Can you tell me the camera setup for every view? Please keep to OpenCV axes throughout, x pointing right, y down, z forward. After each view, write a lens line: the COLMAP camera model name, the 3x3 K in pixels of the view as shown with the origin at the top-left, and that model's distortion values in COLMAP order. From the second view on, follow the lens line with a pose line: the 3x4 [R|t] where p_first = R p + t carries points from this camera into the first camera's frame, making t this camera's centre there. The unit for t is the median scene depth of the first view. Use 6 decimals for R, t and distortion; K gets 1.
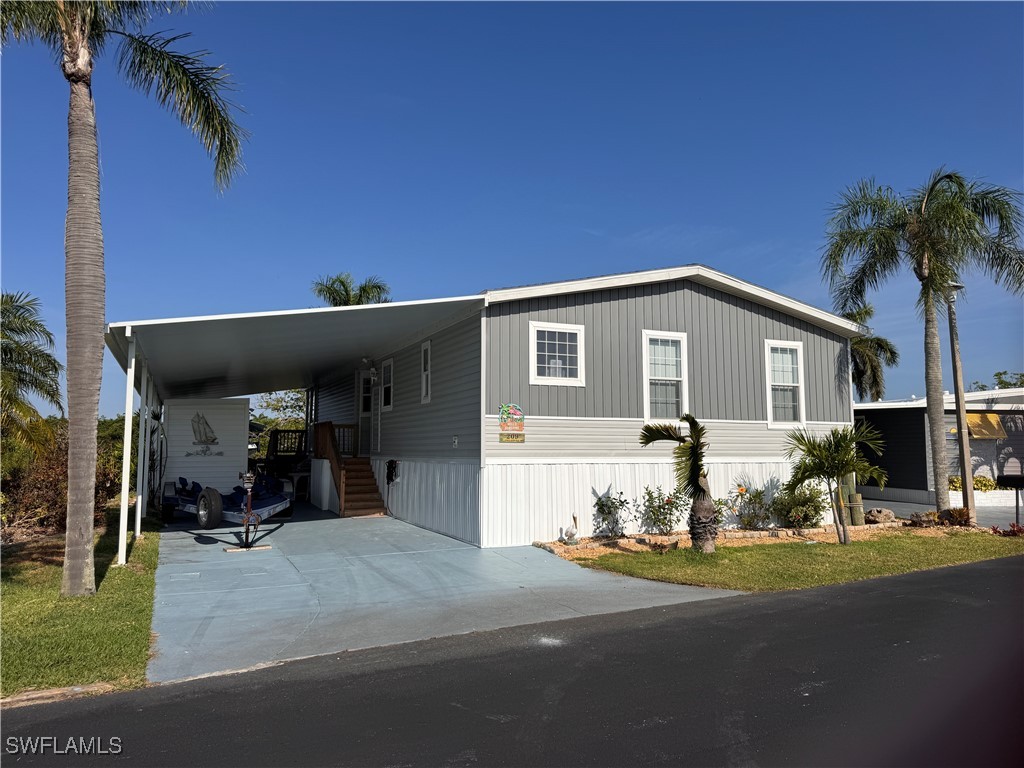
lens RADIAL K [[717.1, 0, 512.3], [0, 717.1, 388.9], [0, 0, 1]] dist [0.060063, -0.031367]
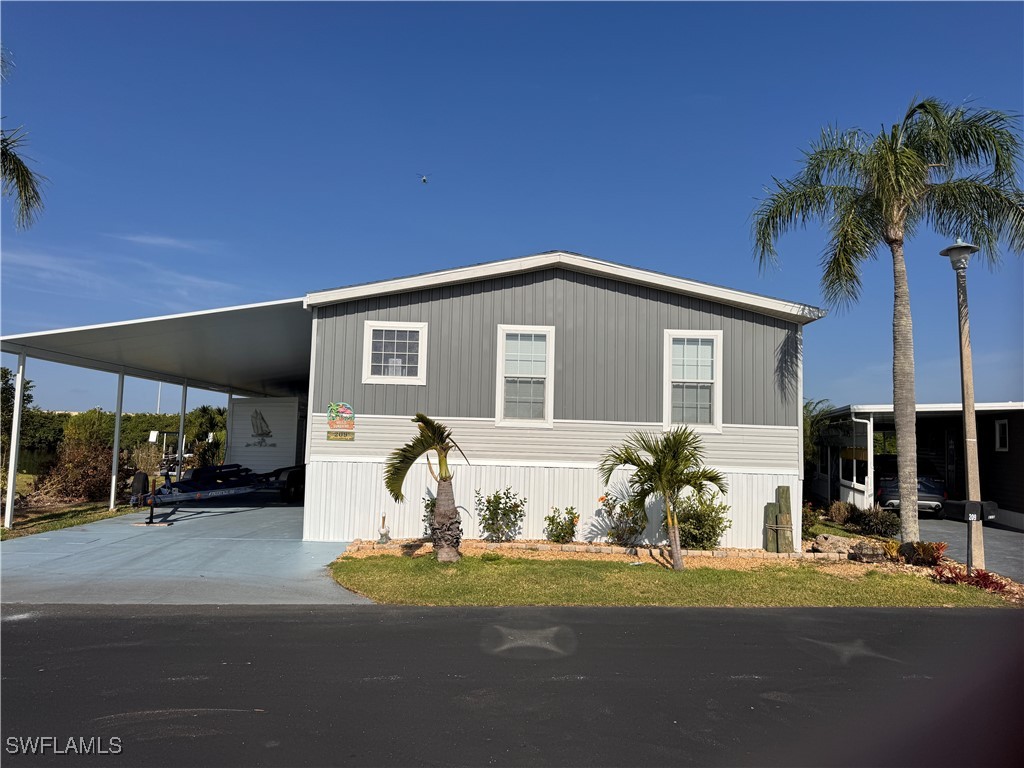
lens RADIAL K [[717.1, 0, 513.8], [0, 717.1, 388.0], [0, 0, 1]] dist [0.060063, -0.031367]
pose [[0.914402, -0.005291, -0.404772, 0.603603], [0.005095, 0.999986, -0.001561, 0.002895], [0.404775, -0.000635, 0.914416, 0.151089]]
